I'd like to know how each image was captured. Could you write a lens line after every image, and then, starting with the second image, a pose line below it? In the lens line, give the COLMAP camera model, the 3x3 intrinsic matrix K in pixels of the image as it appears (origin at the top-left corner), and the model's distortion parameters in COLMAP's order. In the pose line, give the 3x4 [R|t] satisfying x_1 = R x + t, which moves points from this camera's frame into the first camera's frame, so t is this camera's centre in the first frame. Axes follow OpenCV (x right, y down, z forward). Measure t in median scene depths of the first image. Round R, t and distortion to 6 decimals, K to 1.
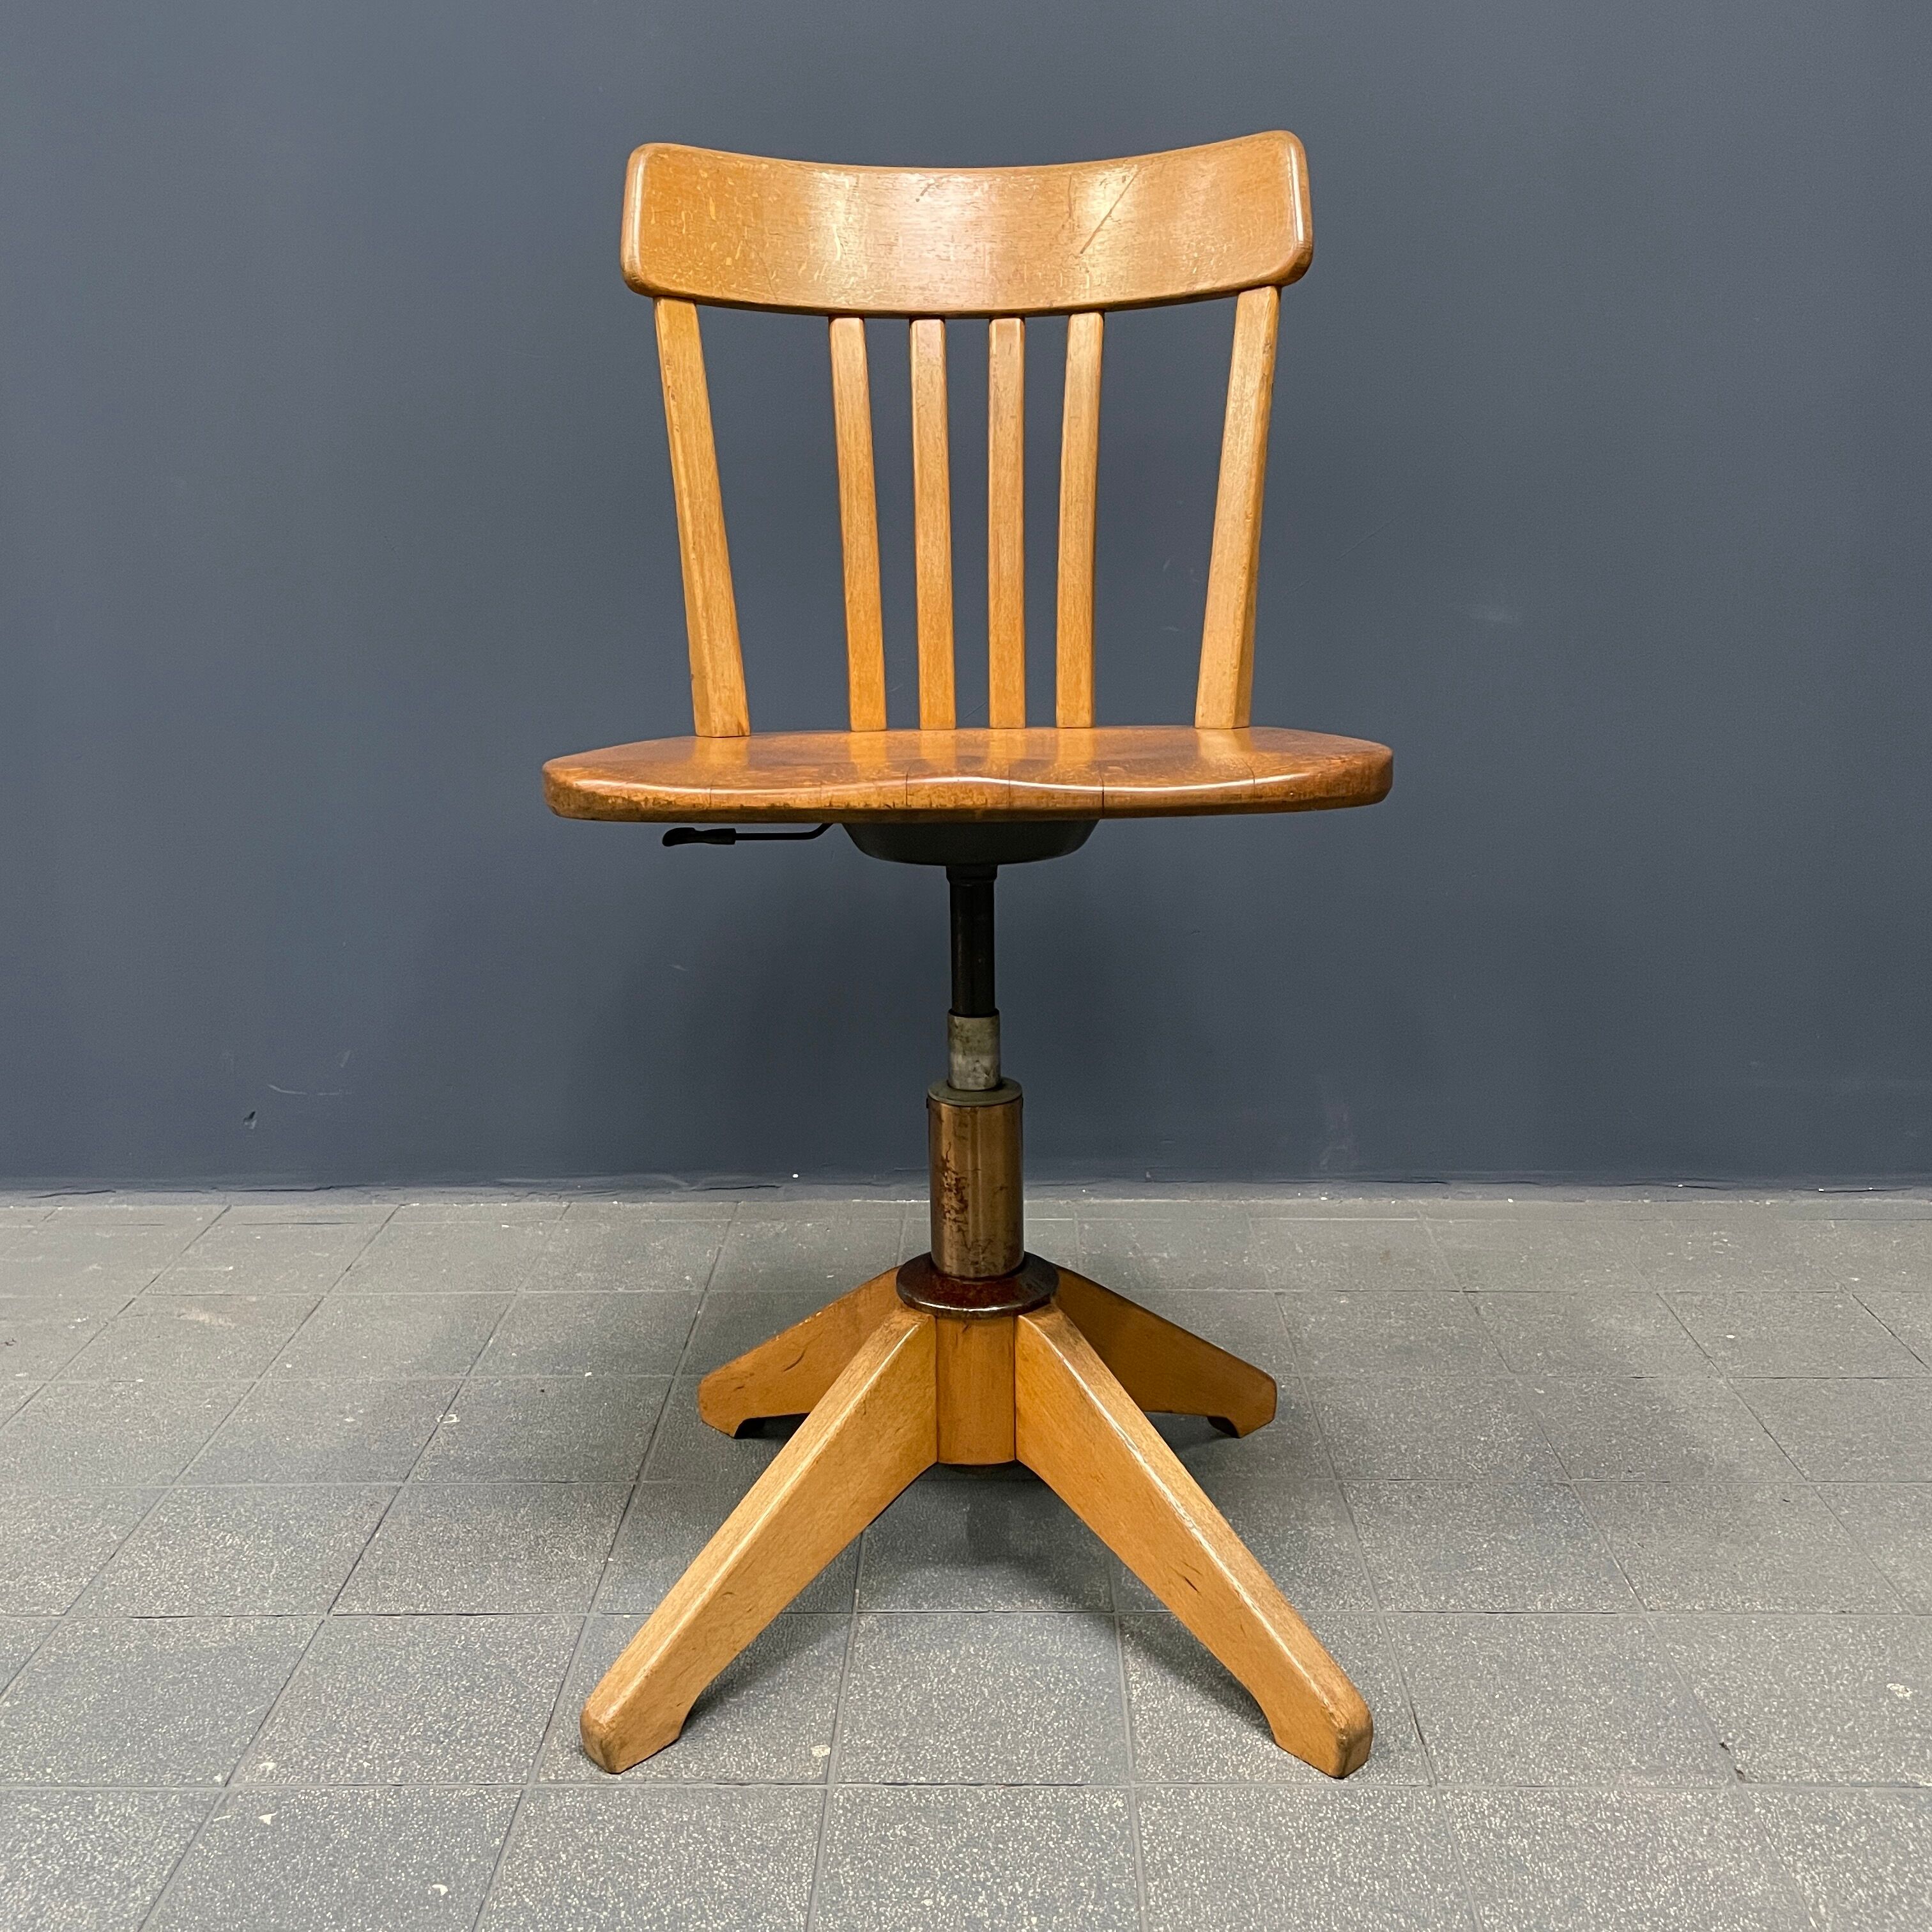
lens RADIAL K [[1988.4, 0, 957.3], [0, 1988.4, 938.4], [0, 0, 1]] dist [0.031903, 0.000000]
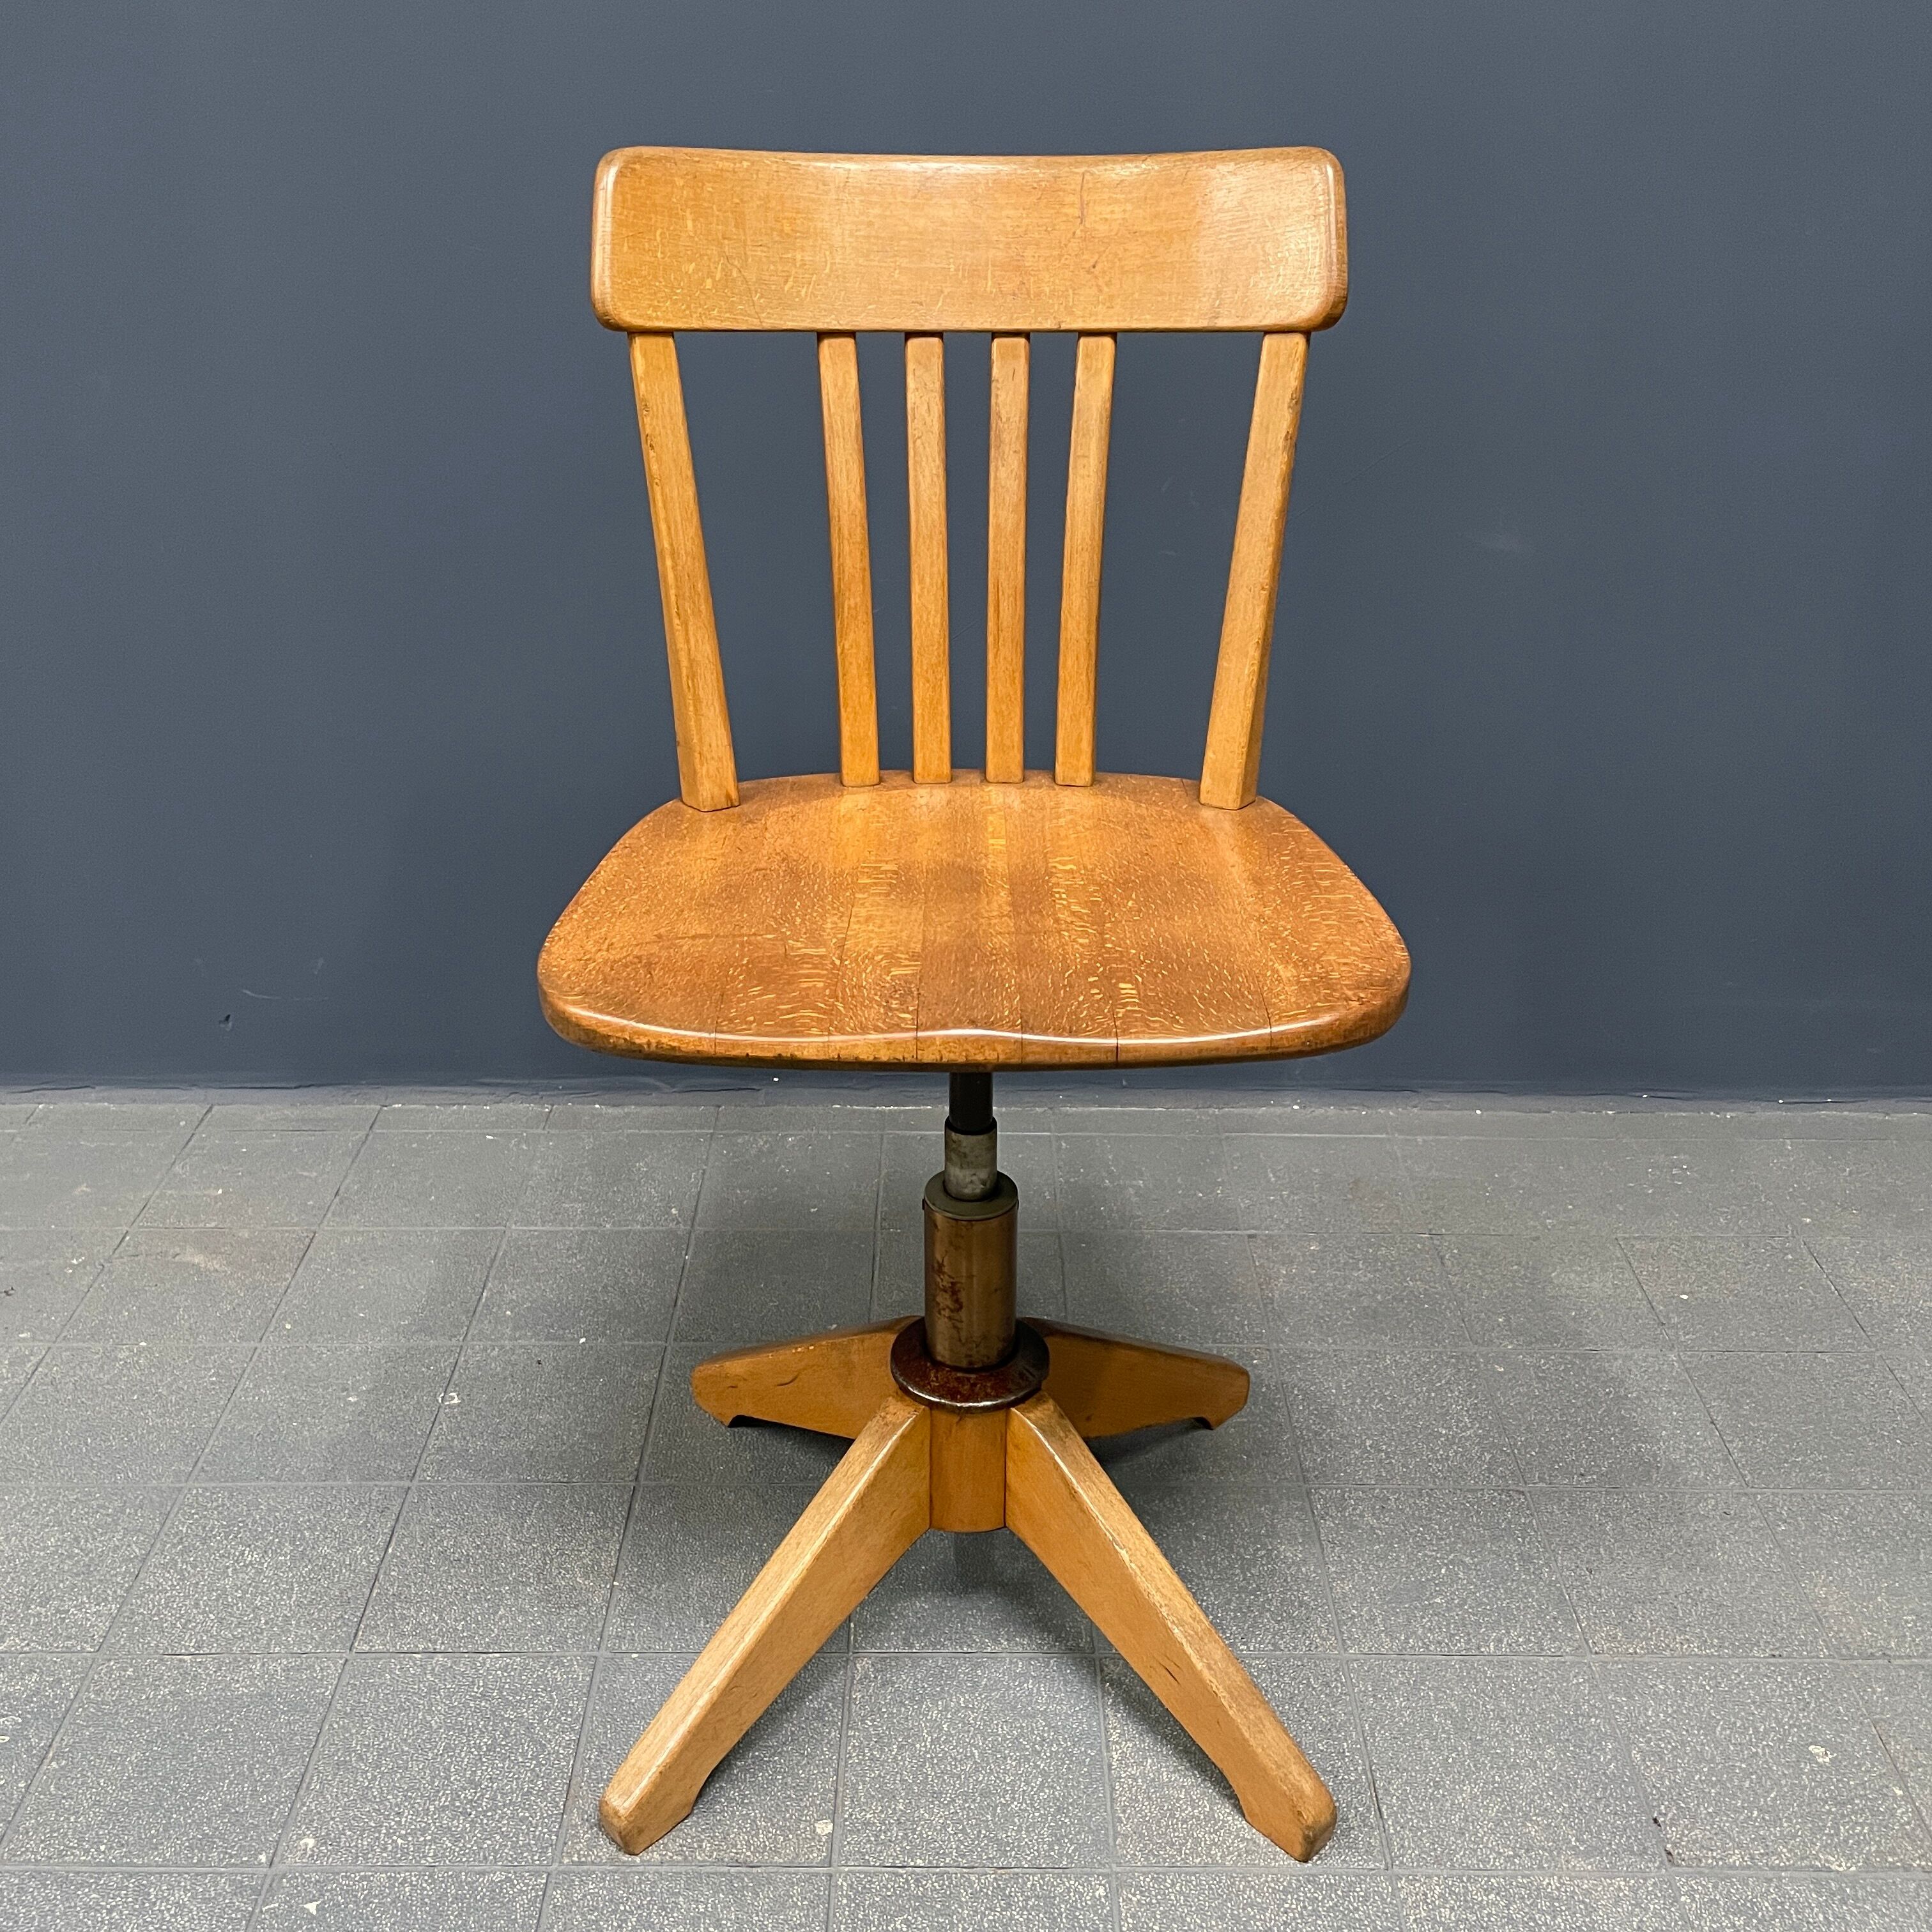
lens RADIAL K [[1988.4, 0, 950.6], [0, 1988.4, 943.6], [0, 0, 1]] dist [0.031903, 0.000000]
pose [[0.999728, 0.005926, 0.022551, -0.024694], [-0.010661, 0.976328, 0.216033, -0.264158], [-0.020737, -0.216215, 0.976126, 0.045194]]
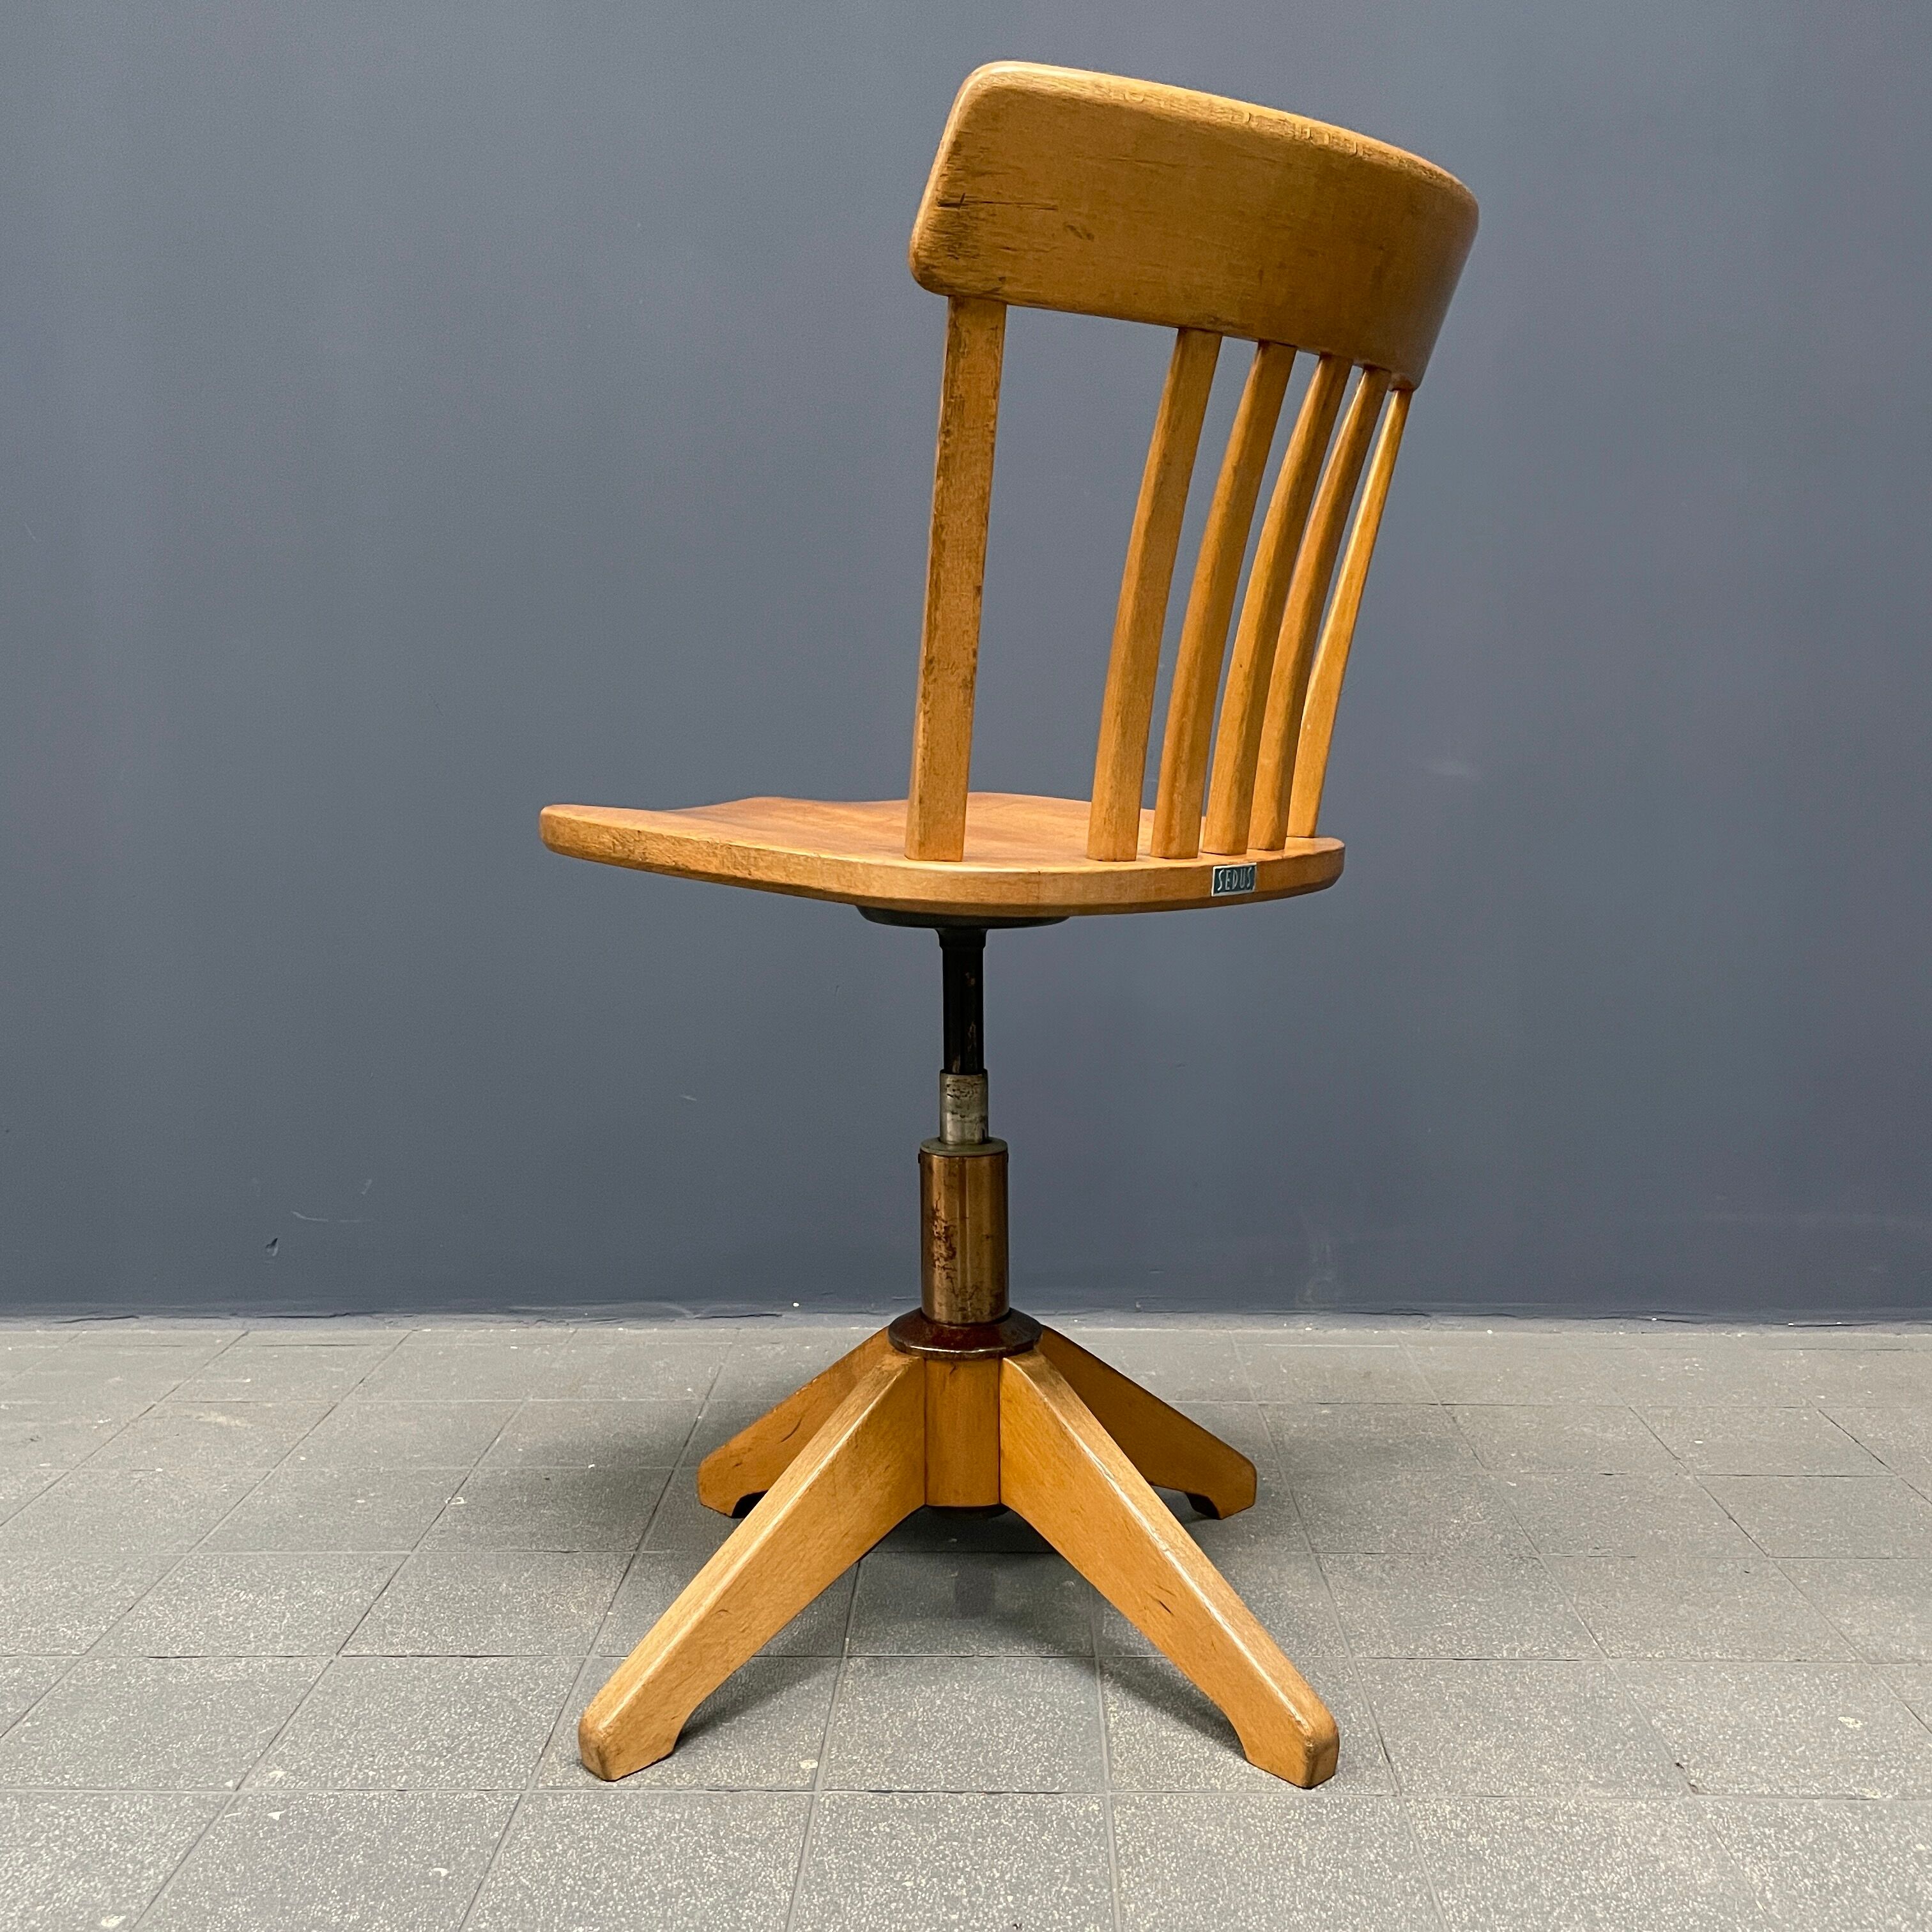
lens RADIAL K [[1988.4, 0, 956.6], [0, 1988.4, 932.9], [0, 0, 1]] dist [0.031903, 0.000000]
pose [[0.999965, 0.005989, -0.005881, 0.010900], [-0.006735, 0.990647, -0.136282, 0.108427], [0.005009, 0.136317, 0.990653, -0.079573]]
